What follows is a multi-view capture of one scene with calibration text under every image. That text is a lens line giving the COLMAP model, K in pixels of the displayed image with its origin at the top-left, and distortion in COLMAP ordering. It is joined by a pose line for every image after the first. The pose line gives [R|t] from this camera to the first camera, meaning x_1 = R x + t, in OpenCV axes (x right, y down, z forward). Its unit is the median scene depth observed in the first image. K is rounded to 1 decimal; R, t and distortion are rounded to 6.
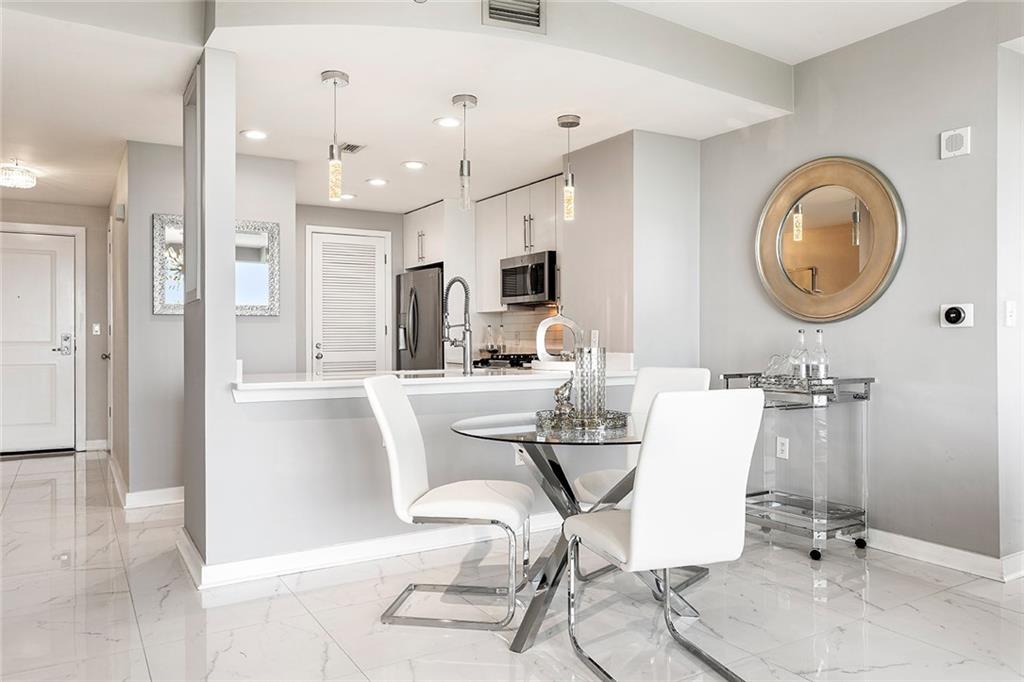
lens RADIAL K [[720.7, 0, 514.9], [0, 720.7, 313.2], [0, 0, 1]] dist [-0.003440, 0.004869]
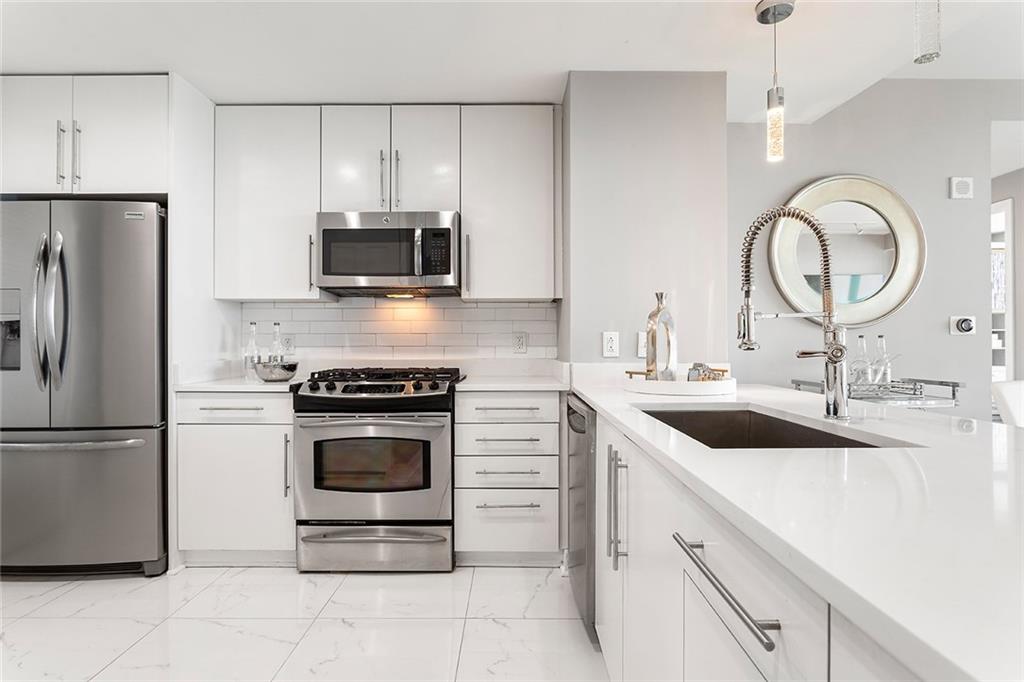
lens RADIAL K [[516.5, 0, 508.2], [0, 516.5, 338.7], [0, 0, 1]] dist [-0.007403, -0.000255]
pose [[0.523944, 0.007746, 0.851718, -0.364102], [-0.028379, 0.999562, 0.008367, 0.026831], [-0.851280, -0.028554, 0.523934, 0.775601]]
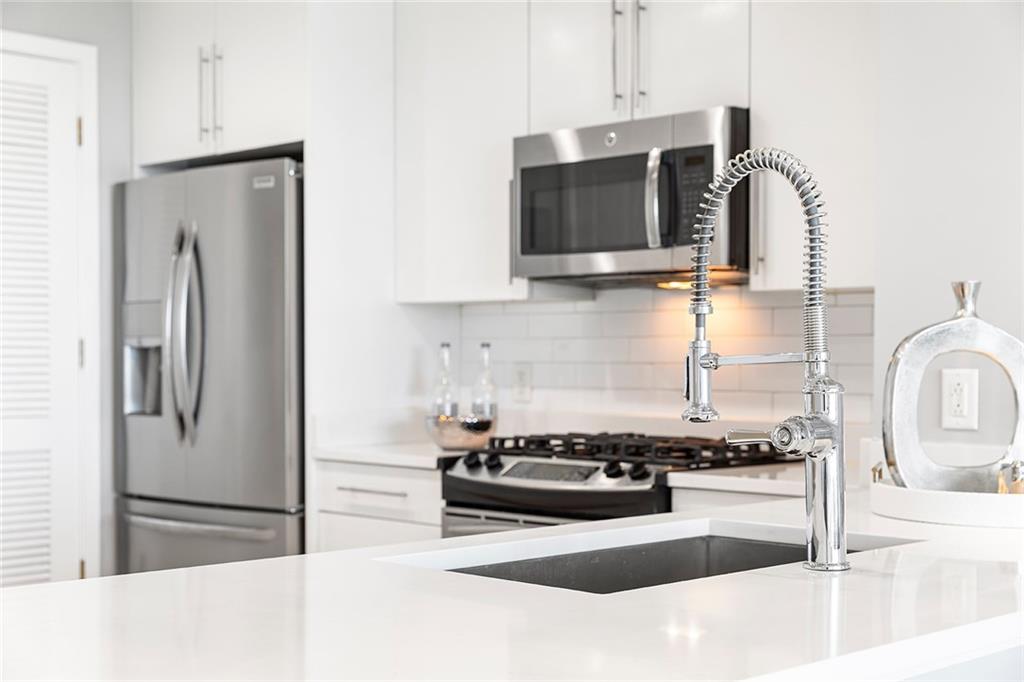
lens RADIAL K [[1507.0, 0, 512.0], [0, 1507.0, 341.0], [0, 0, 1]] dist [0.041454, 0.033943]
pose [[0.969936, 0.007593, 0.243240, -0.221787], [-0.013482, 0.999655, 0.022556, 0.000445], [-0.242984, -0.025157, 0.969704, 0.425190]]
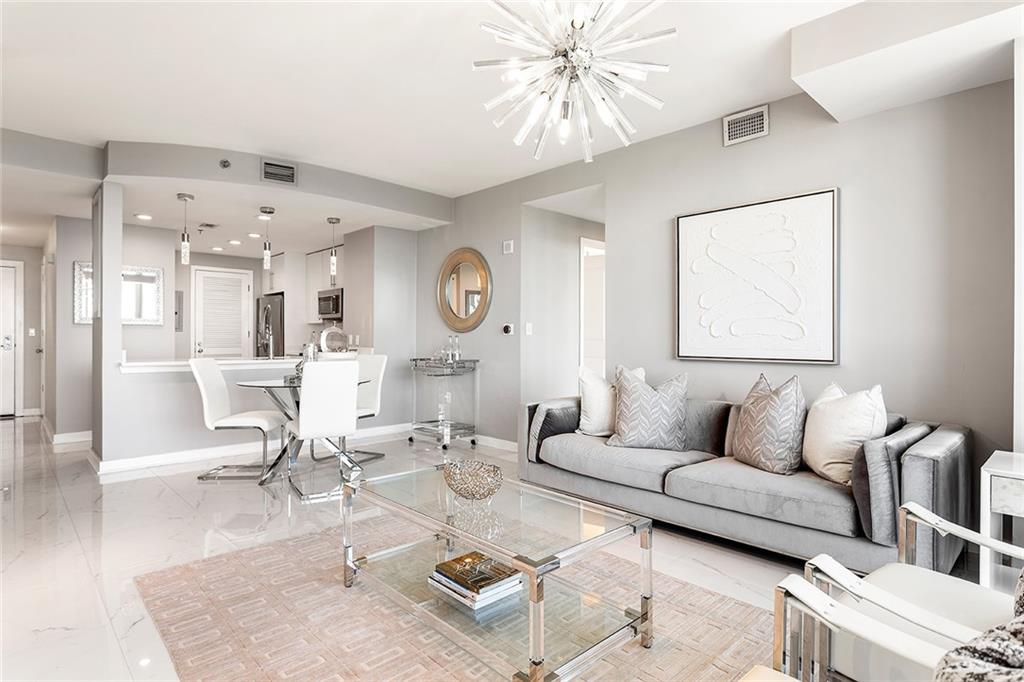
lens RADIAL K [[538.5, 0, 512.0], [0, 538.5, 326.2], [0, 0, 1]] dist [-0.003037, 0.001078]
pose [[0.978983, 0.009443, 0.203725, 0.197365], [-0.011191, 0.999910, 0.007432, -0.011818], [-0.203637, -0.009556, 0.979000, -0.350675]]
